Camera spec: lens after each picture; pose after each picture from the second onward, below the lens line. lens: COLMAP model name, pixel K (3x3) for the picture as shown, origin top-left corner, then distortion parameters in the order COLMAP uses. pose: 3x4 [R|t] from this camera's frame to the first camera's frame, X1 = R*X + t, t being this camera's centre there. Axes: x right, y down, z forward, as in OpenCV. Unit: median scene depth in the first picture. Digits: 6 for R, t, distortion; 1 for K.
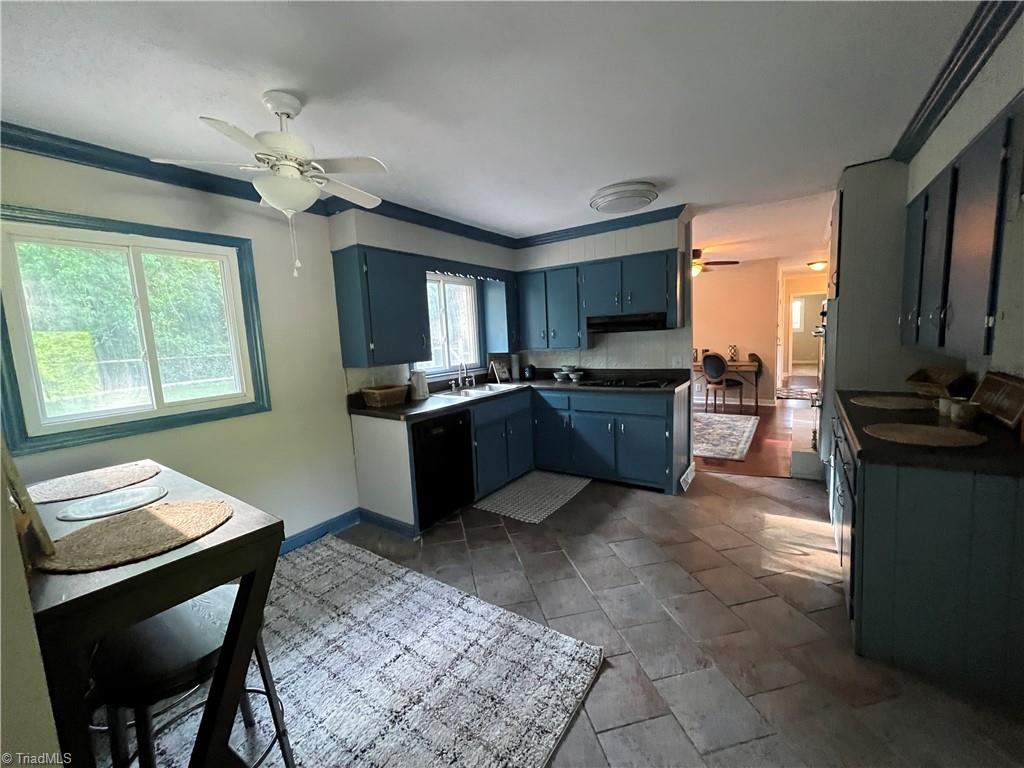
lens RADIAL K [[411.5, 0, 511.9], [0, 411.5, 382.5], [0, 0, 1]] dist [0.002373, 0.000273]
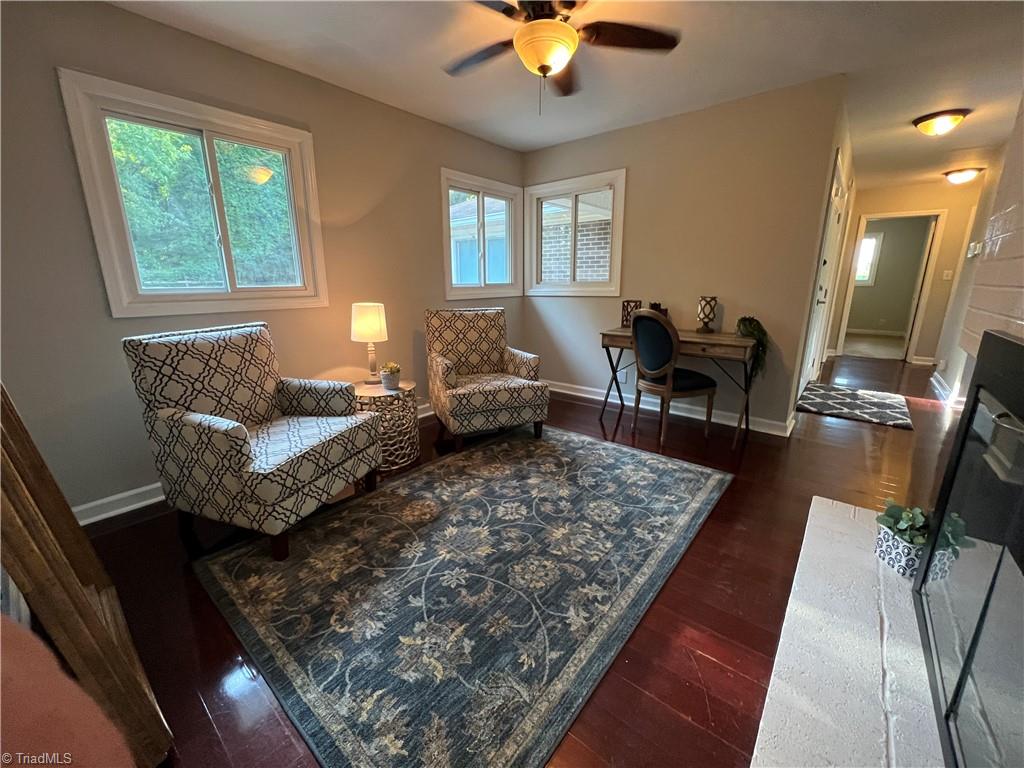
lens RADIAL K [[411.5, 0, 509.6], [0, 411.5, 380.9], [0, 0, 1]] dist [0.002373, 0.000273]
pose [[0.994728, 0.067986, -0.076777, 0.369003], [-0.058257, 0.990753, 0.122537, -0.042362], [0.084398, -0.117418, 0.989490, 0.534405]]
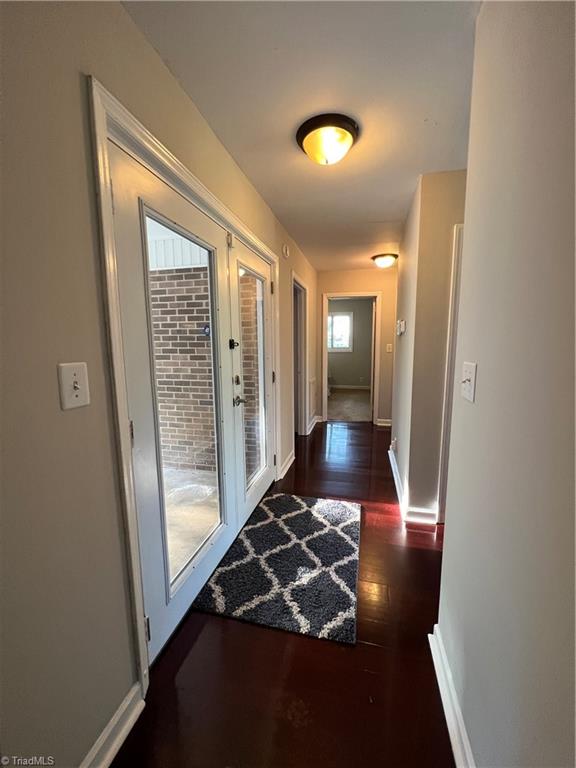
lens RADIAL K [[306.5, 0, 289.2], [0, 306.5, 383.1], [0, 0, 1]] dist [0.002442, 0.000114]
pose [[0.934057, -0.007594, 0.357044, 0.580941], [0.007456, 0.999971, 0.001763, -0.094729], [-0.357047, 0.001016, 0.934086, 0.755565]]
